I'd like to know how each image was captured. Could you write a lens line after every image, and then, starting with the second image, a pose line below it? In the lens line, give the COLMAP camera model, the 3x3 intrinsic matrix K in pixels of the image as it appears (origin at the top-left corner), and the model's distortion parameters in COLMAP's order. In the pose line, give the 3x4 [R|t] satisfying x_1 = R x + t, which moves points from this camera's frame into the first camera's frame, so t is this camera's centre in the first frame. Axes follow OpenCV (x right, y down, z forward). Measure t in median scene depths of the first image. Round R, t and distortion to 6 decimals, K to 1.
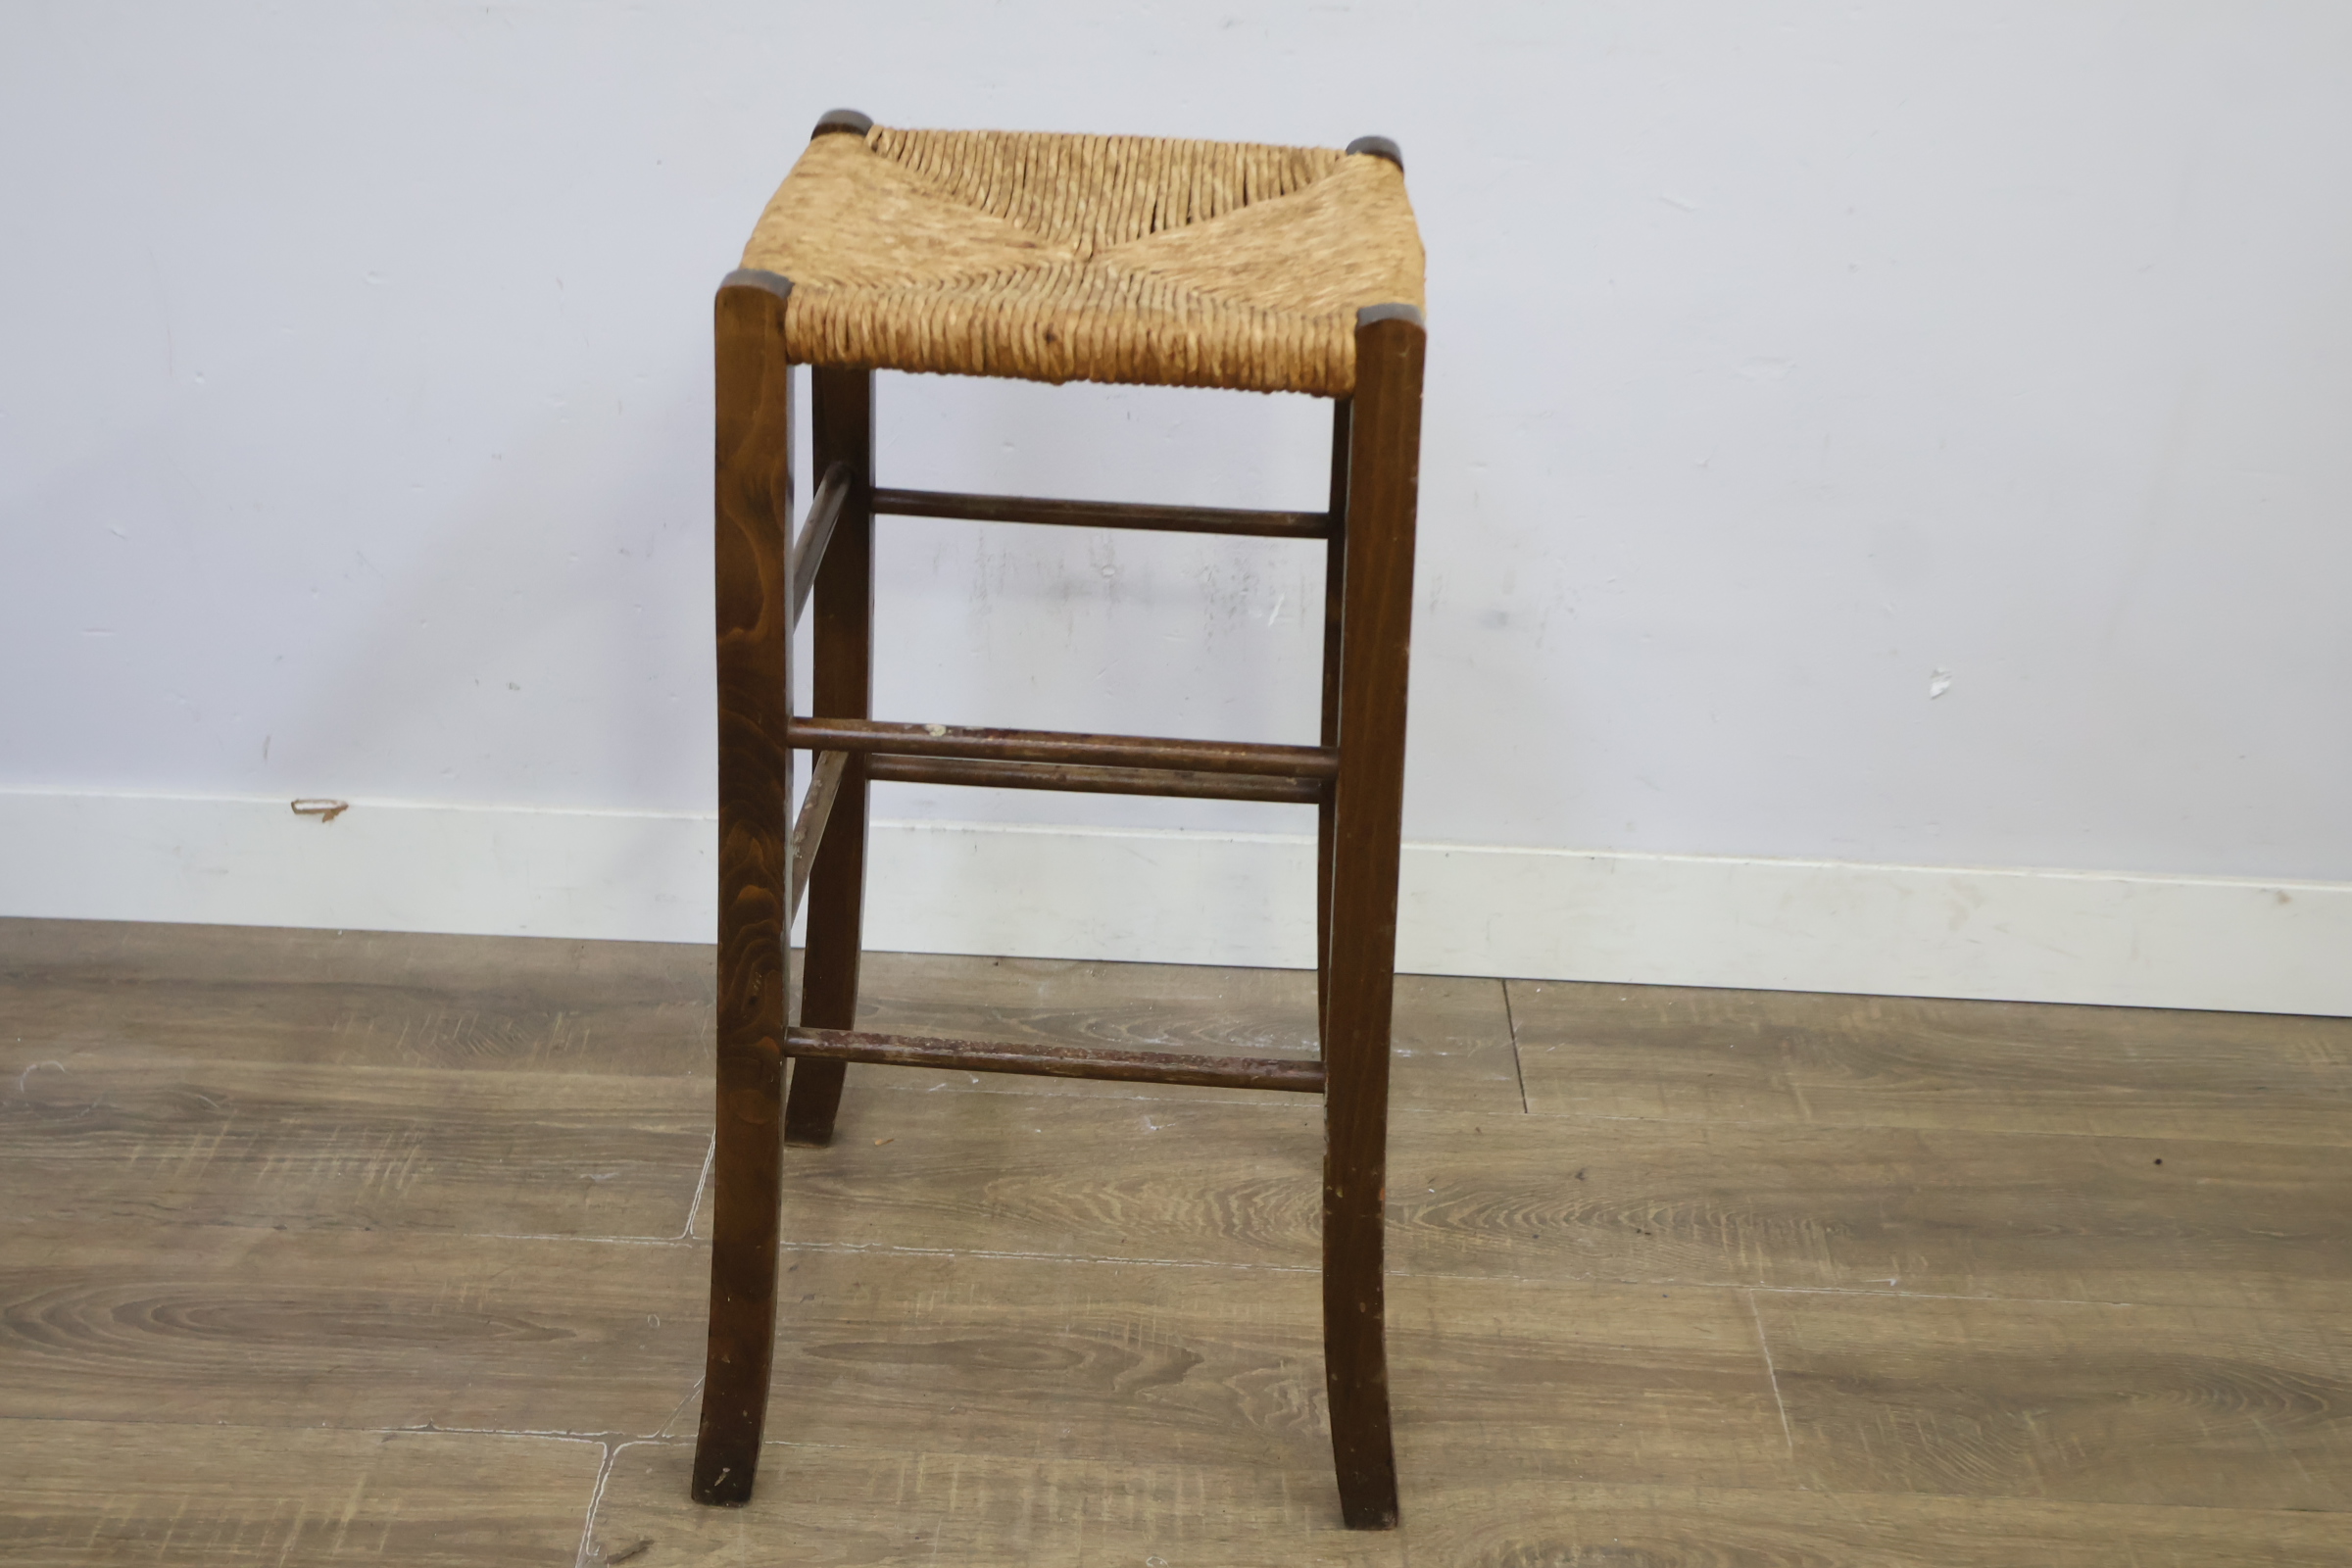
lens RADIAL K [[2685.3, 0, 1172.2], [0, 2685.3, 793.0], [0, 0, 1]] dist [-0.009587, 0.000000]
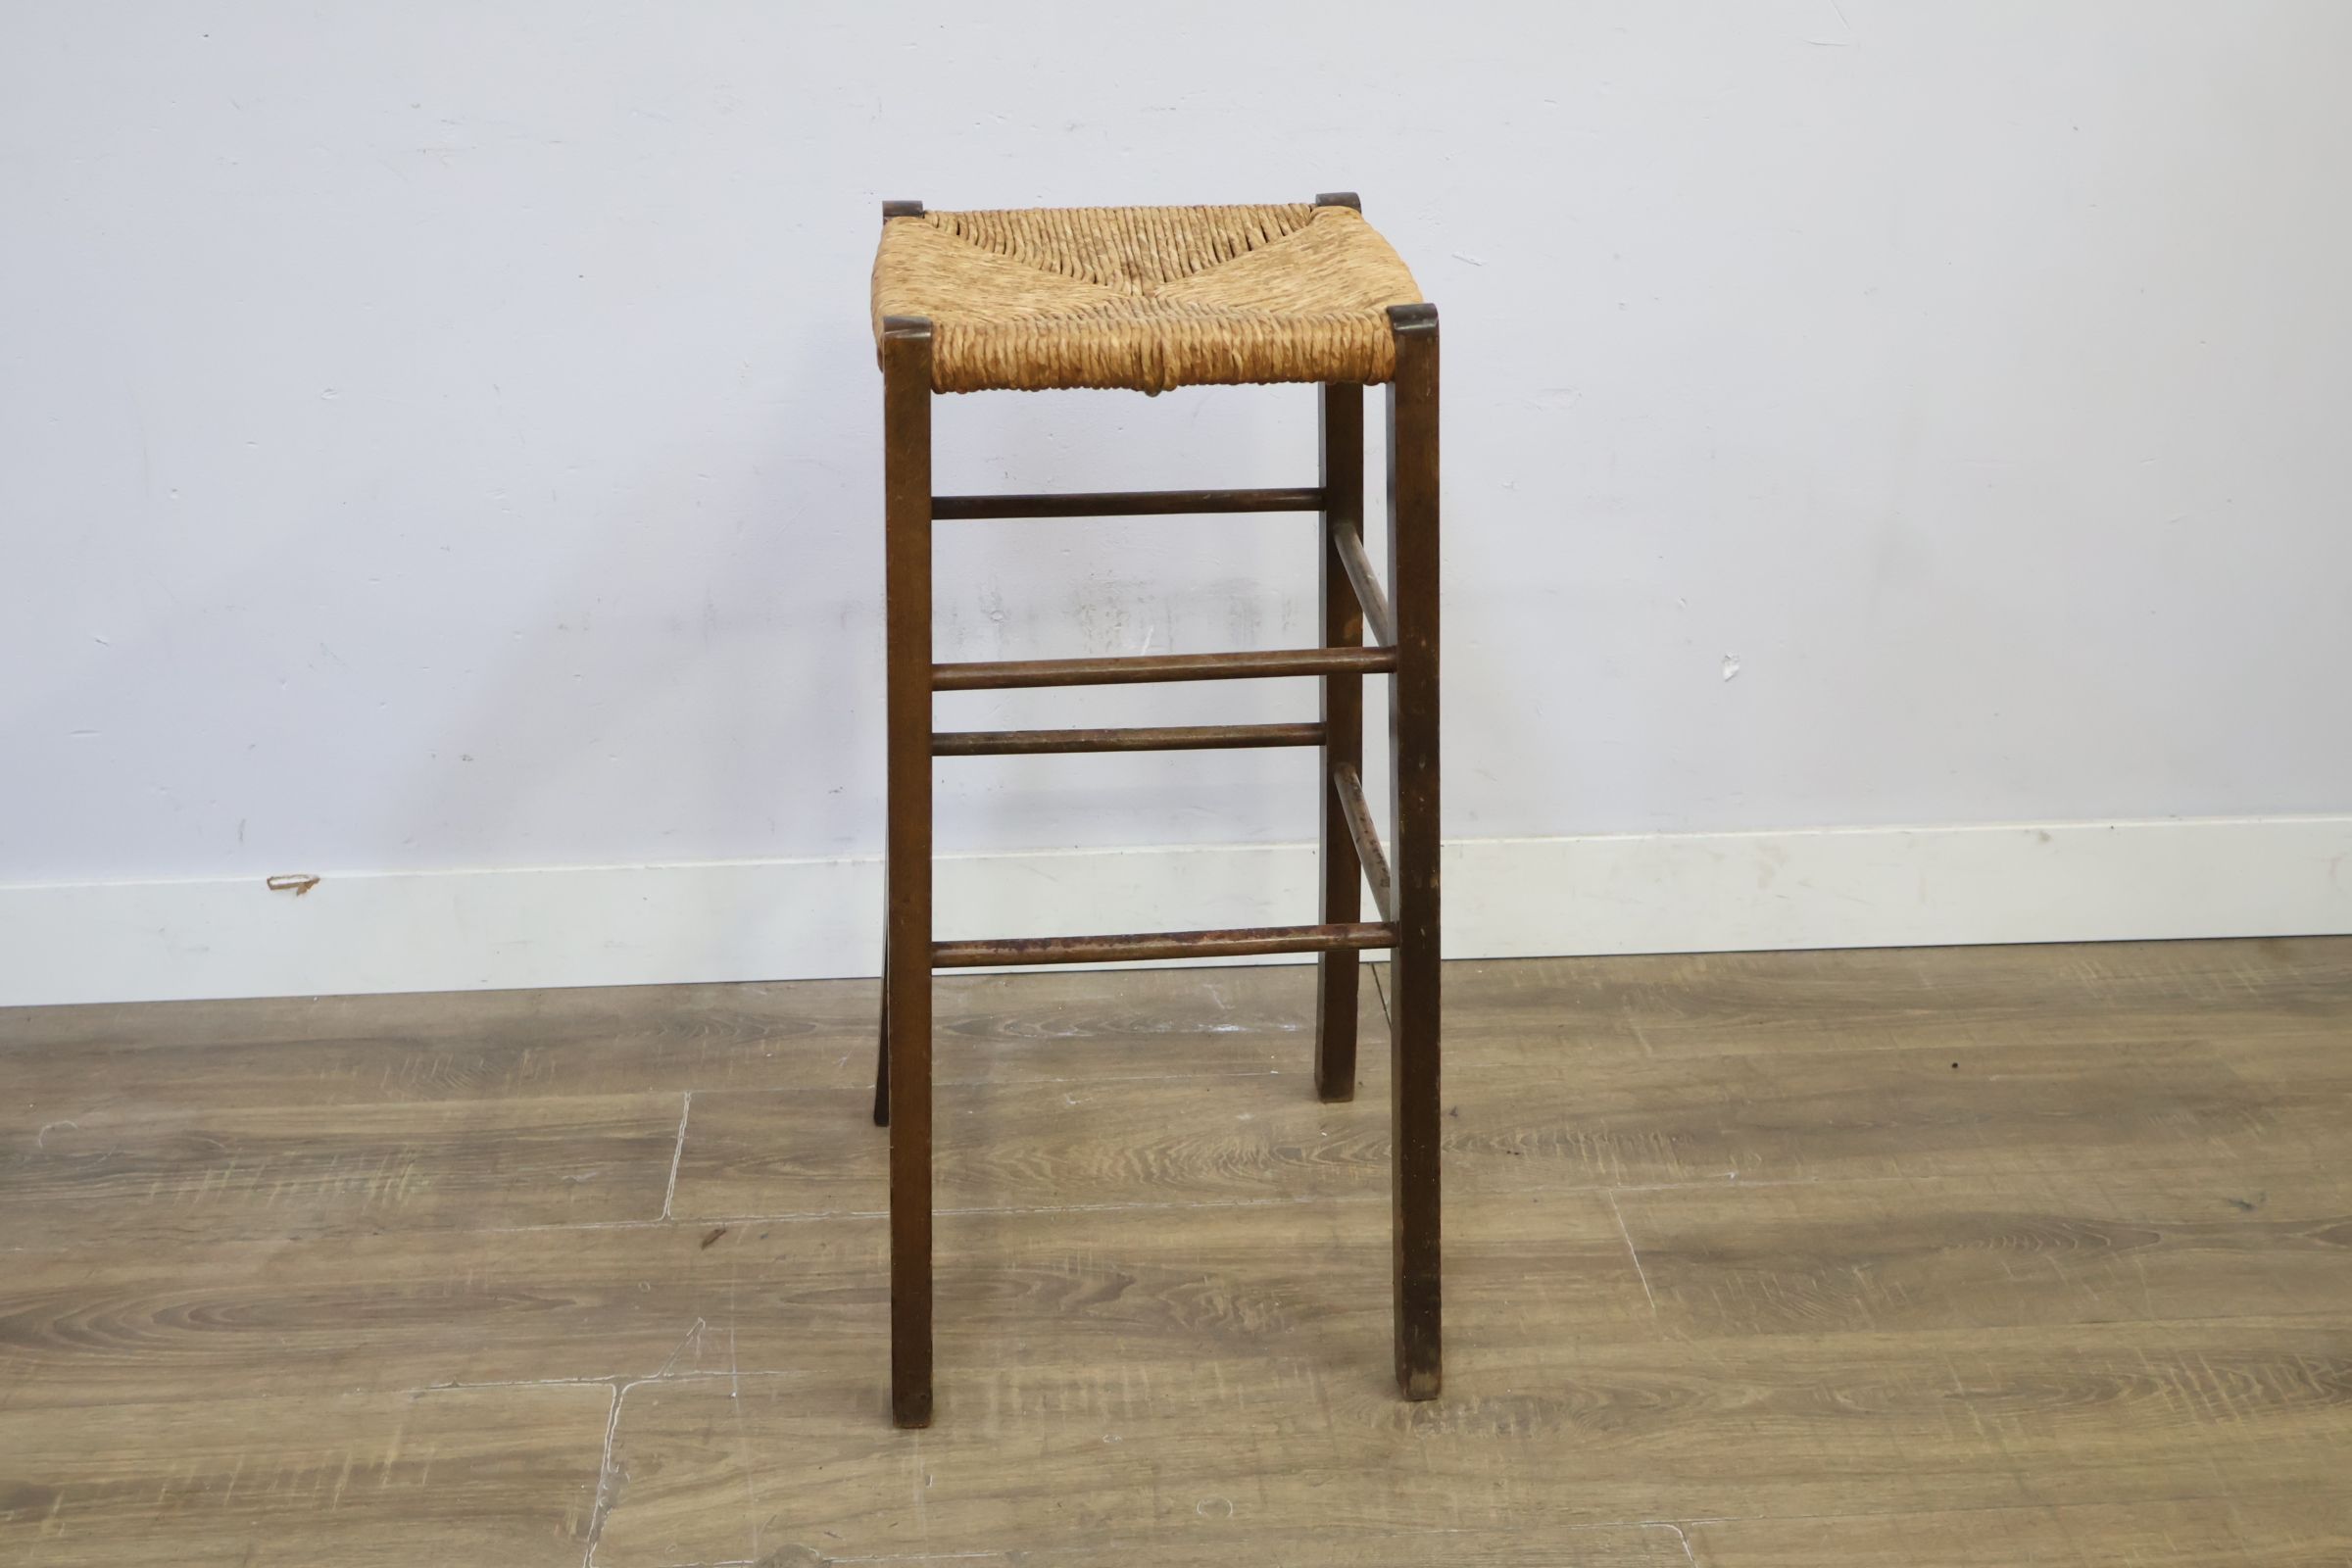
lens RADIAL K [[2685.3, 0, 1174.5], [0, 2685.3, 791.9], [0, 0, 1]] dist [-0.009587, 0.000000]
pose [[0.995692, -0.070248, 0.060516, -0.025528], [0.074305, 0.994941, -0.067609, 0.080916], [-0.055460, 0.071814, 0.995875, -0.136929]]
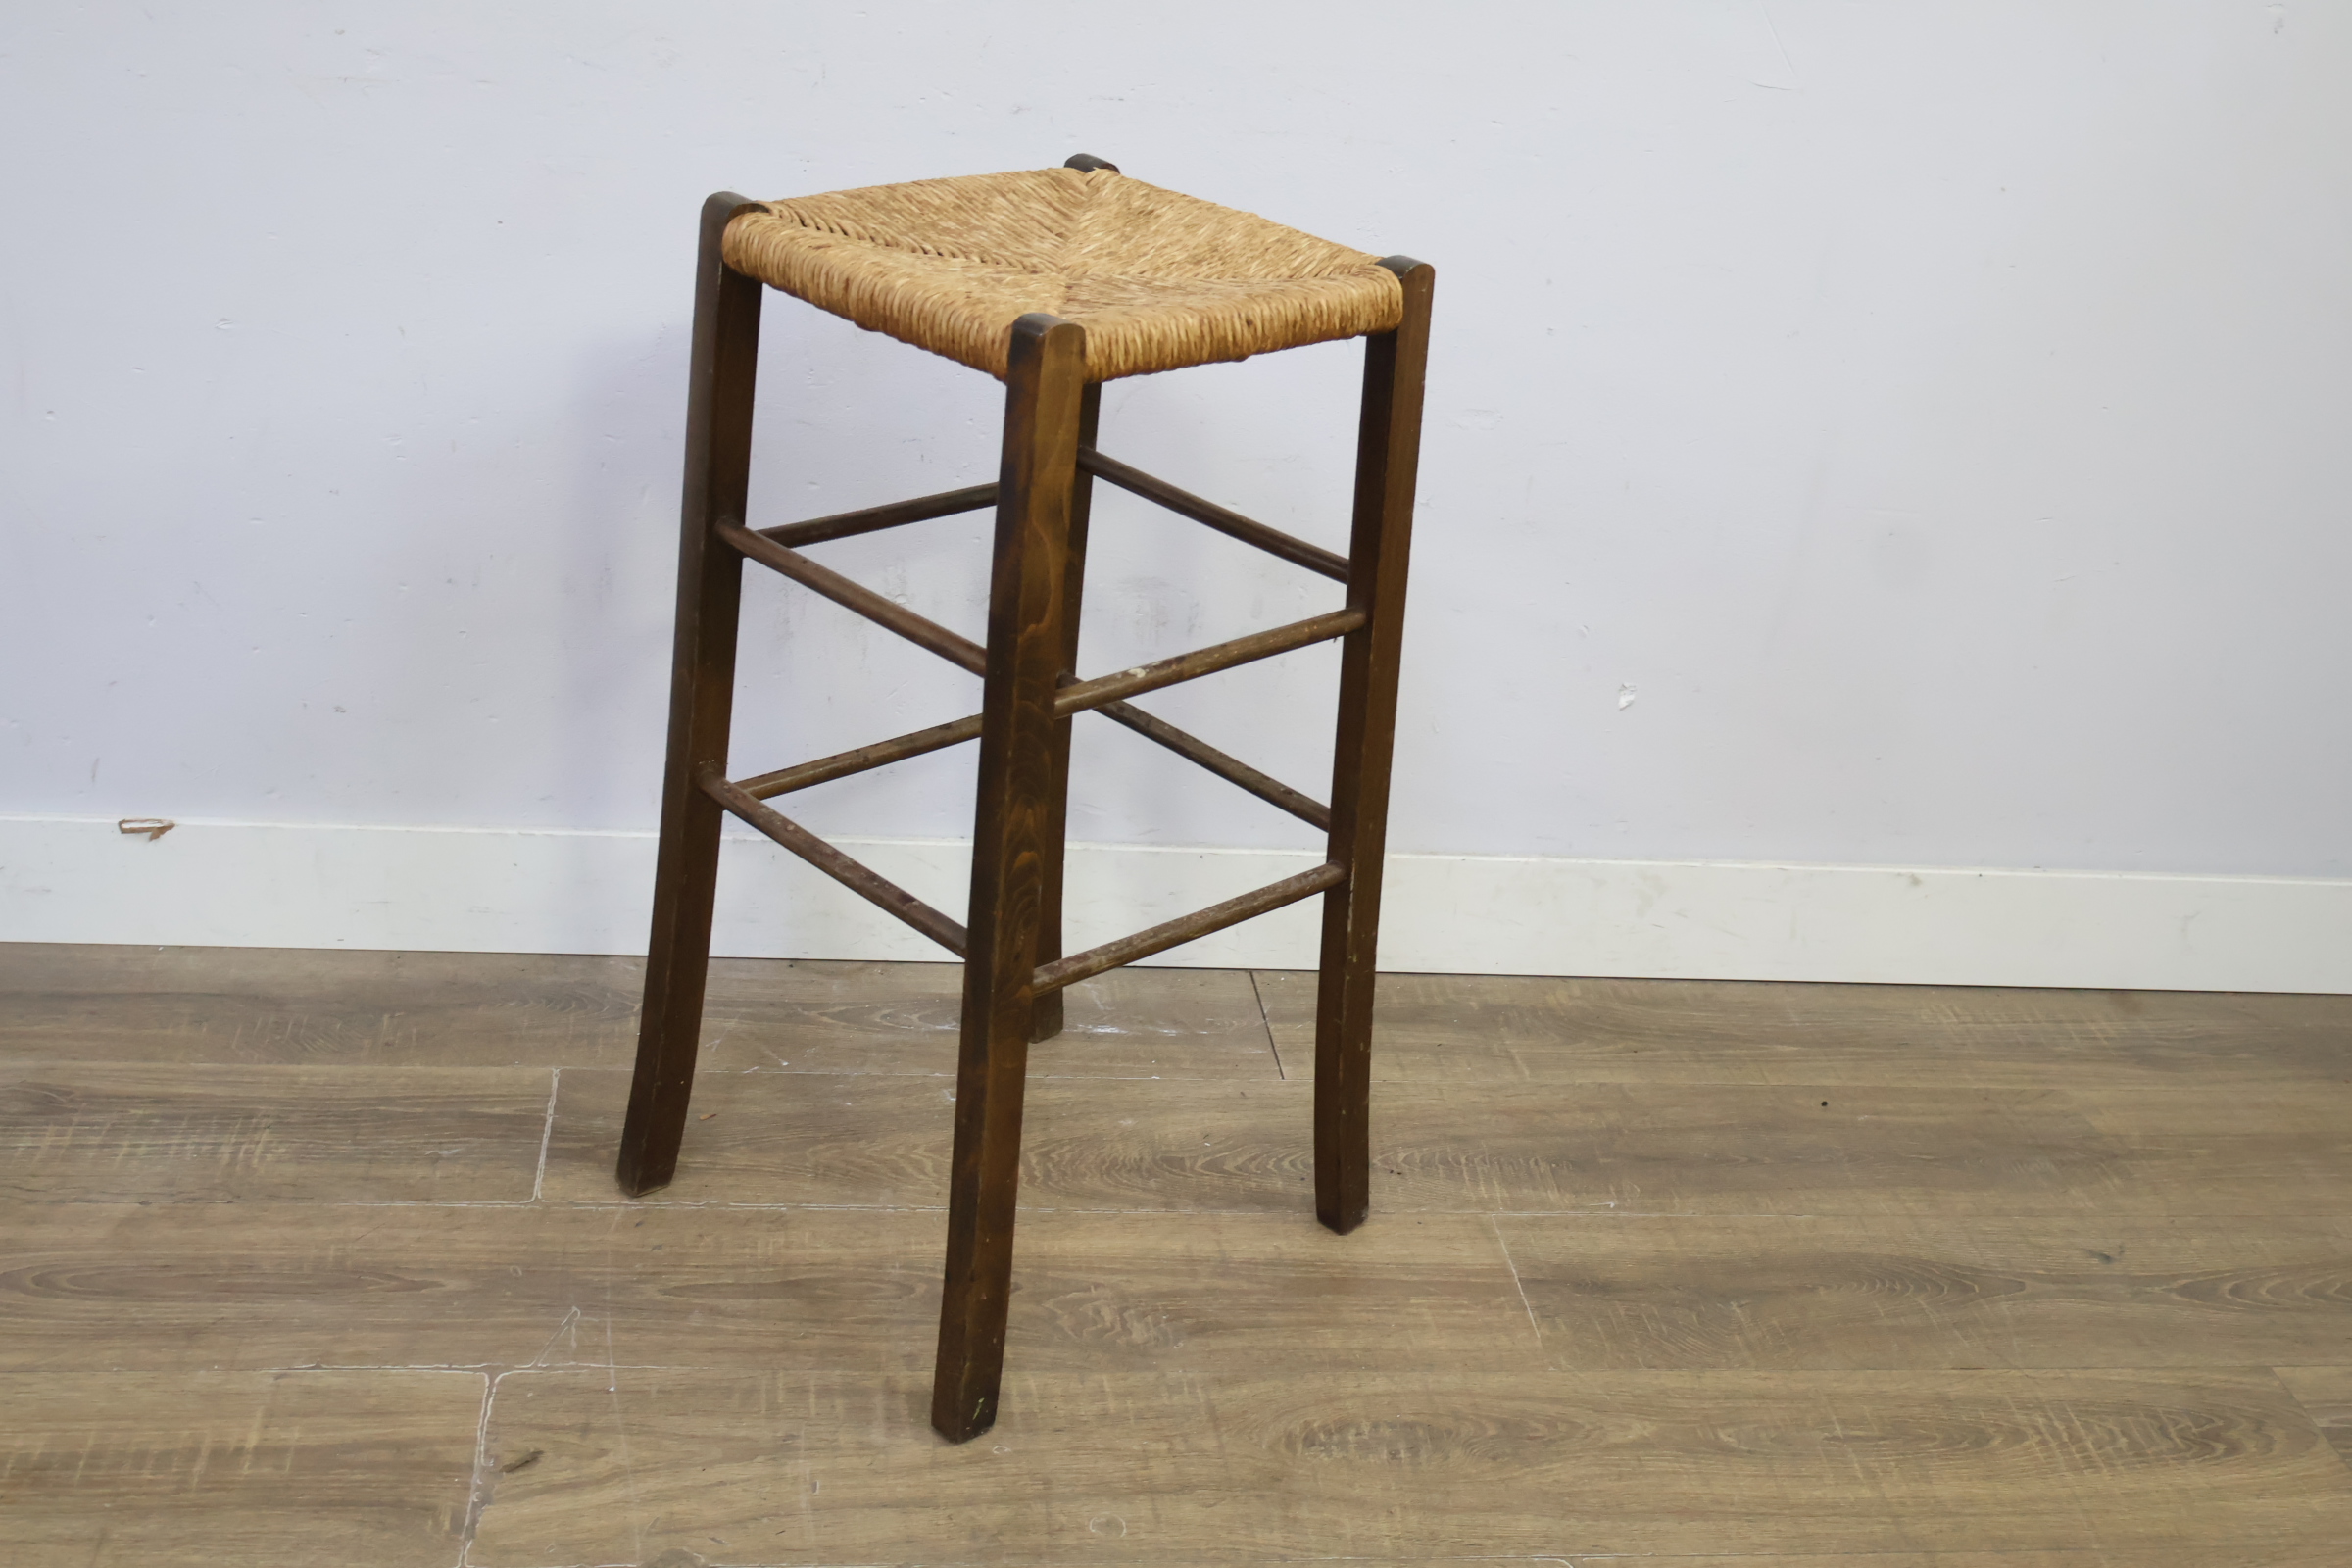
lens RADIAL K [[2685.3, 0, 1172.8], [0, 2685.3, 777.5], [0, 0, 1]] dist [-0.009587, 0.000000]
pose [[0.989115, -0.011217, 0.146719, -0.084576], [0.019763, 0.998183, -0.056918, 0.062512], [-0.145814, 0.059198, 0.987539, -0.117873]]
